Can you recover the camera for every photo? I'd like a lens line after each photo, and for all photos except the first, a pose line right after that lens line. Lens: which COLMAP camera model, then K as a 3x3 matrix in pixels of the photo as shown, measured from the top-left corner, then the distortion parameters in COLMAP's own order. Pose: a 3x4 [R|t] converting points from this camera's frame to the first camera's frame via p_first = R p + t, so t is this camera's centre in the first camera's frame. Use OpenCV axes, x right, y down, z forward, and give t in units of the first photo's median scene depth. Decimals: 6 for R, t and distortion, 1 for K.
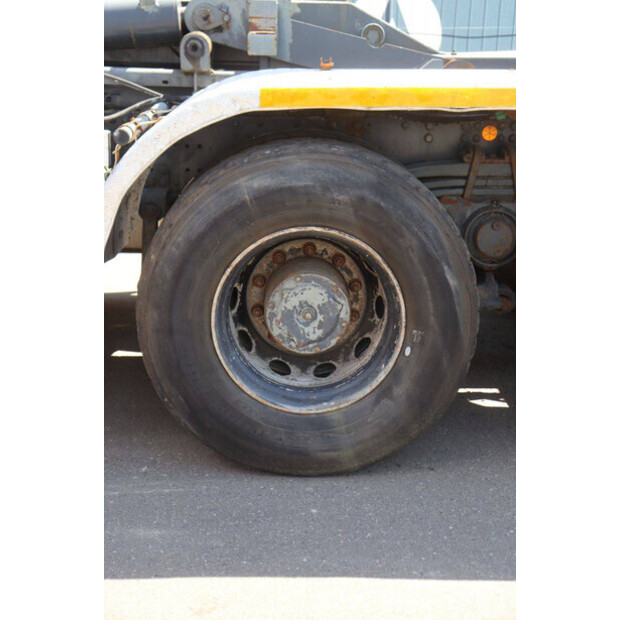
lens RADIAL K [[1020.3, 0, 310.0], [0, 1020.3, 310.0], [0, 0, 1]] dist [0.113468, 0.141372]
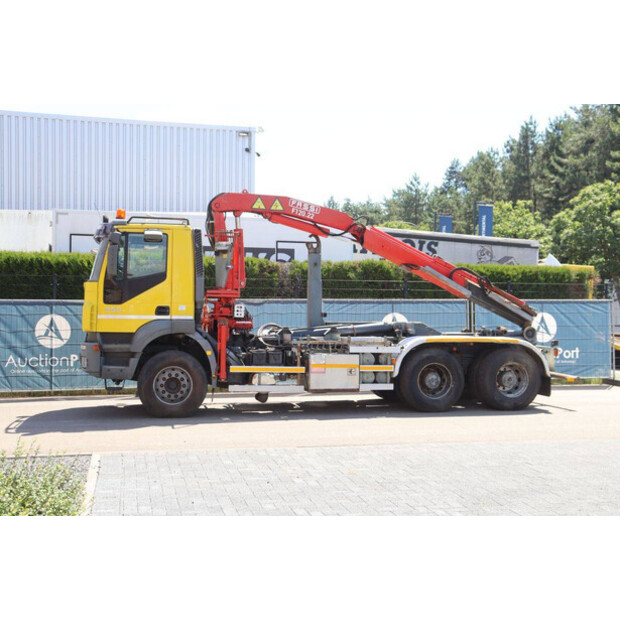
lens RADIAL K [[812.4, 0, 310.0], [0, 812.4, 310.0], [0, 0, 1]] dist [0.028590, 0.032408]
pose [[0.983159, -0.012217, 0.182342, -1.362459], [0.062045, 0.960814, -0.270161, 0.735995], [-0.171896, 0.276924, 0.945391, -2.907554]]
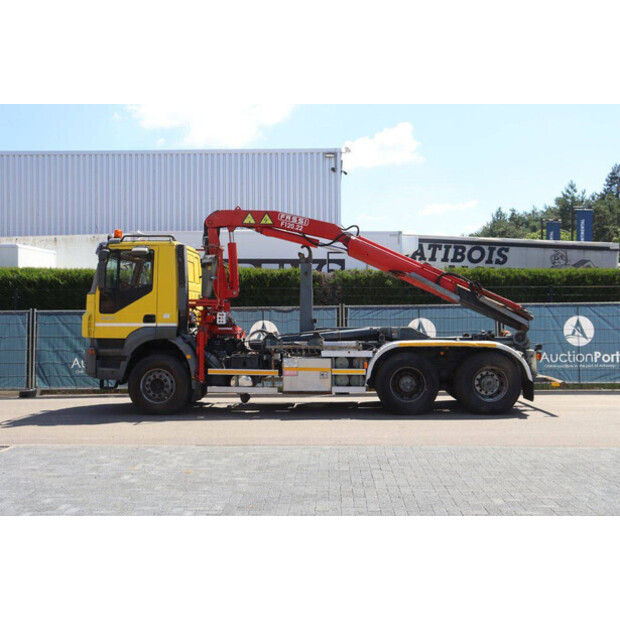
lens RADIAL K [[742.7, 0, 310.0], [0, 742.7, 310.0], [0, 0, 1]] dist [-0.004455, 0.036898]
pose [[0.997221, -0.025035, -0.070162, -0.225996], [0.003846, 0.957887, -0.287119, 0.740766], [0.074396, 0.286051, 0.955322, -2.844264]]
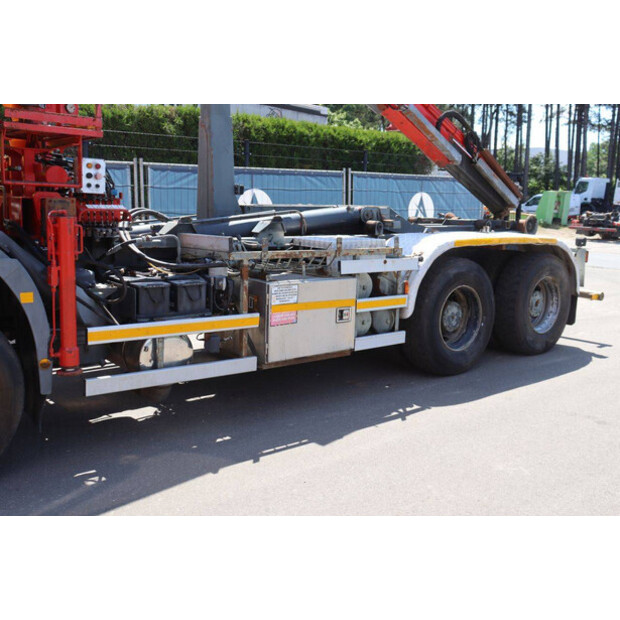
lens RADIAL K [[675.9, 0, 310.0], [0, 675.9, 310.0], [0, 0, 1]] dist [-0.018878, 0.008771]
pose [[0.791350, -0.102968, 0.602629, -1.431425], [0.160237, 0.986188, -0.041913, 0.000123], [-0.589990, 0.129732, 0.796920, -0.268491]]
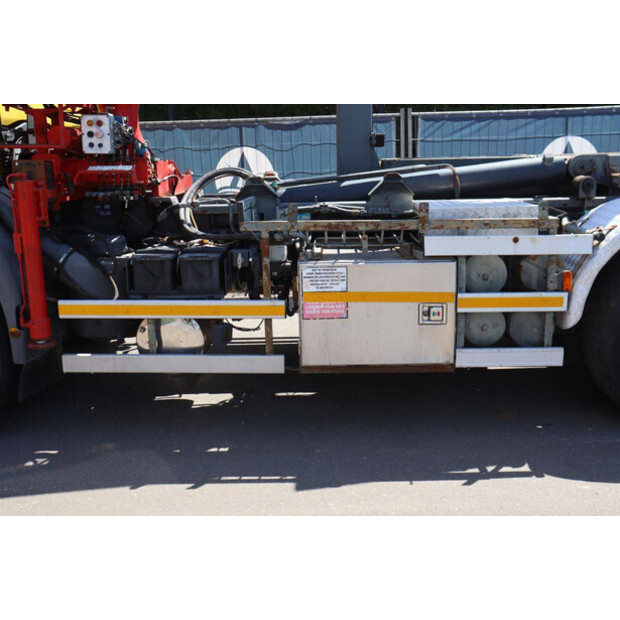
lens RADIAL K [[695.0, 0, 310.0], [0, 695.0, 310.0], [0, 0, 1]] dist [-0.010219, 0.007958]
pose [[0.997722, -0.030247, -0.060298, -0.559994], [0.026807, 0.998010, -0.057065, 0.010606], [0.061904, 0.055319, 0.996548, -0.197207]]
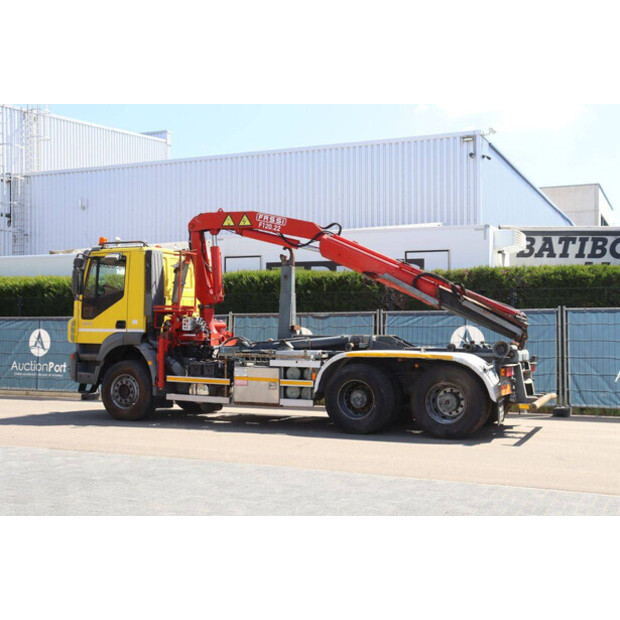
lens RADIAL K [[827.5, 0, 310.0], [0, 827.5, 310.0], [0, 0, 1]] dist [0.018973, 0.061248]
pose [[0.897865, -0.027549, -0.439408, 1.495035], [-0.104791, 0.955986, -0.274061, 0.684506], [0.427618, 0.292116, 0.855460, -2.513612]]
